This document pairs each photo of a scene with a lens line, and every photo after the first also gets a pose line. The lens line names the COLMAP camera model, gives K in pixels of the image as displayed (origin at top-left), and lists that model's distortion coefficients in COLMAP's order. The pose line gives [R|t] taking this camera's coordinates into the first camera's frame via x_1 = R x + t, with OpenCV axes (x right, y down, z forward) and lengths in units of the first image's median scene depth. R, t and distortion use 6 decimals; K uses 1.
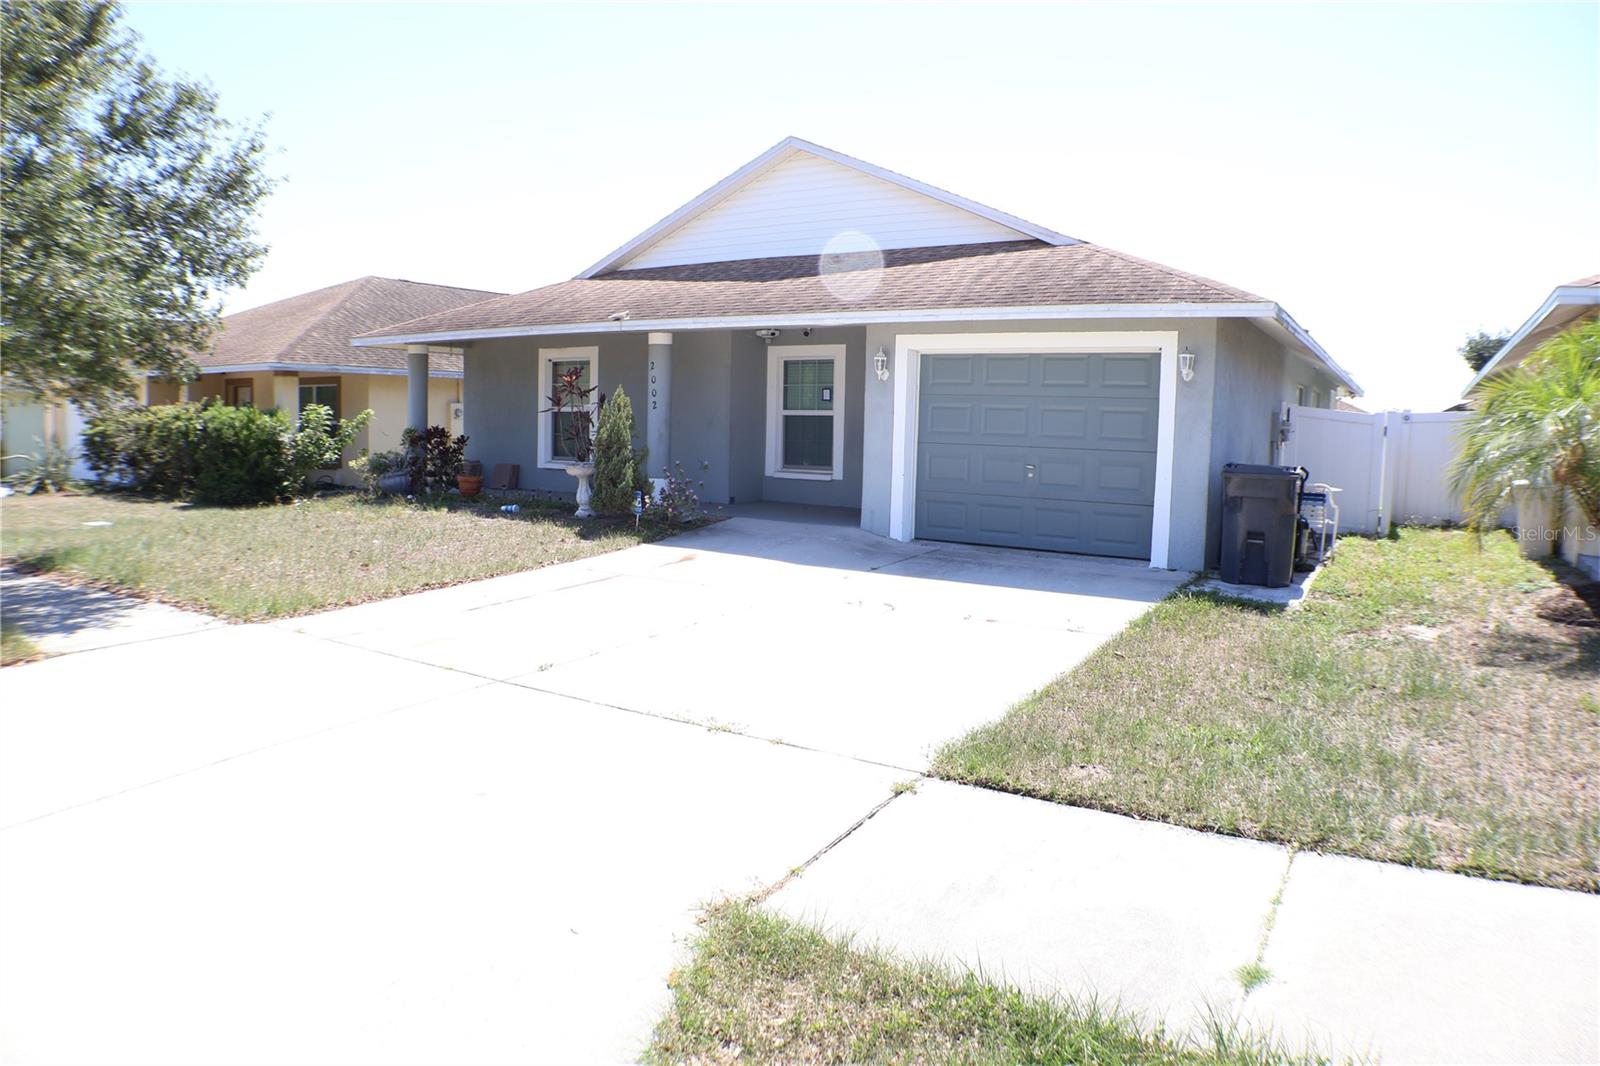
lens RADIAL K [[1017.4, 0, 798.1], [0, 1017.4, 480.2], [0, 0, 1]] dist [-0.169532, 0.087682]
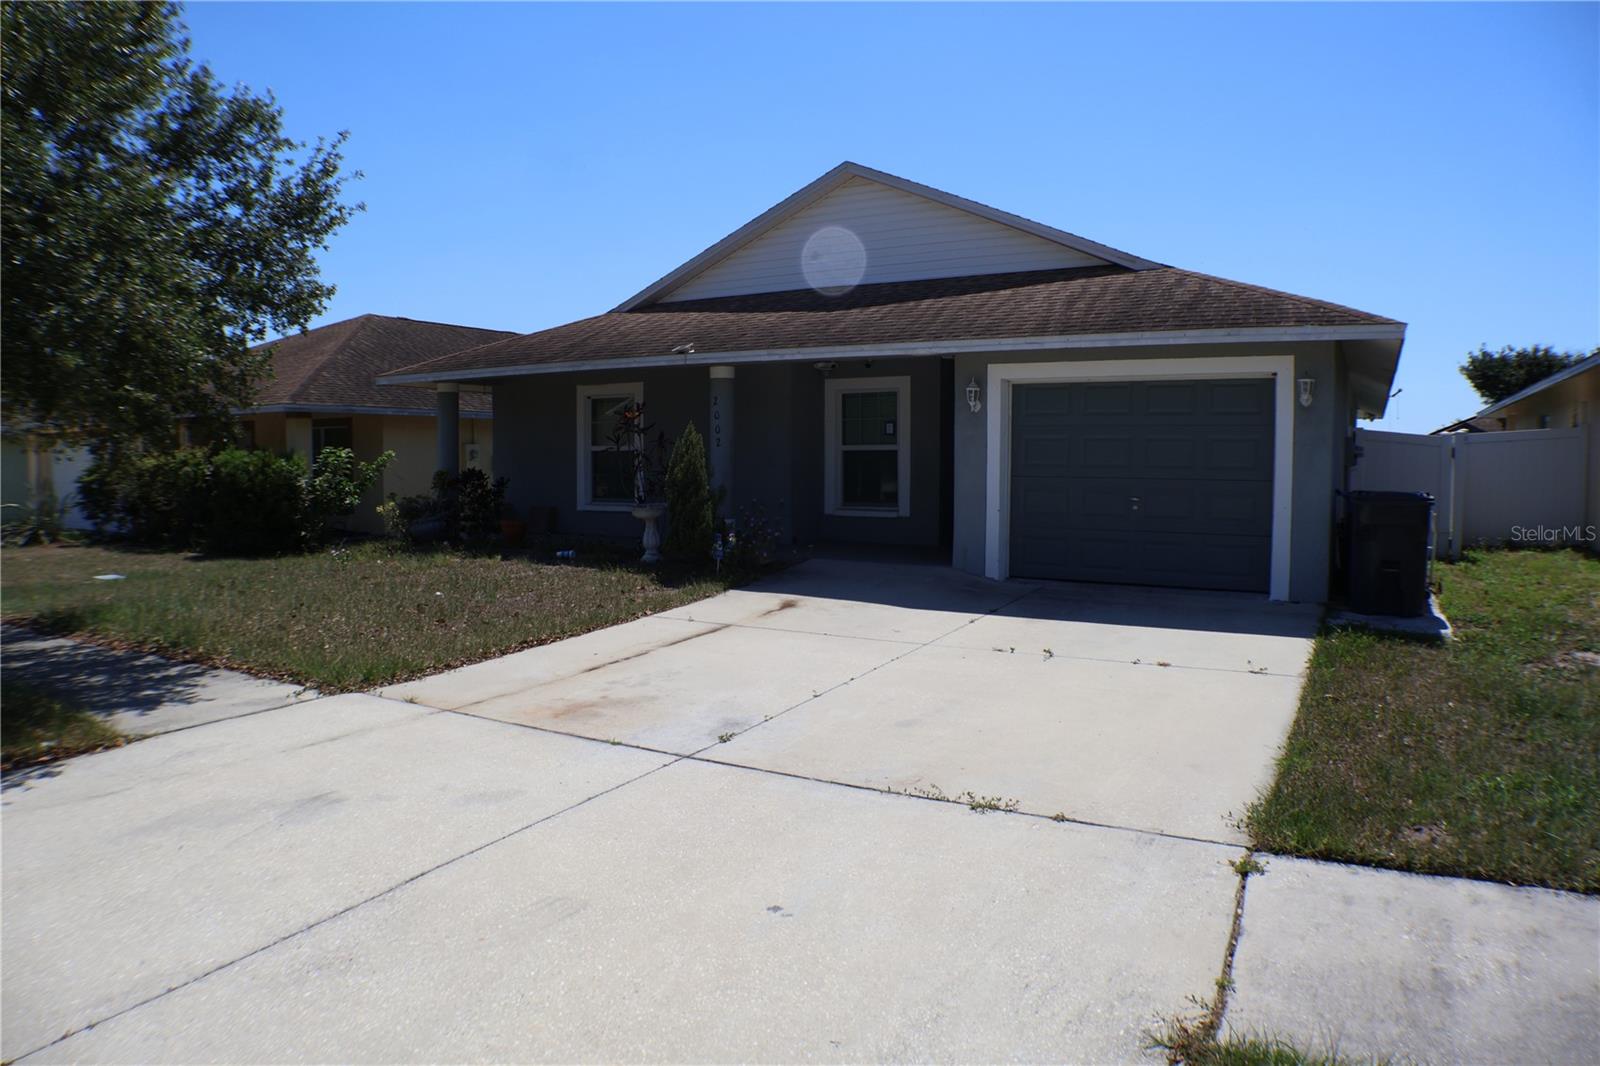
lens RADIAL K [[1017.4, 0, 798.1], [0, 1017.4, 480.2], [0, 0, 1]] dist [-0.169532, 0.087682]
pose [[0.999362, -0.019362, 0.030018, -0.089997], [0.020395, 0.999197, -0.034495, -0.003757], [-0.029326, 0.035085, 0.998954, 0.043631]]
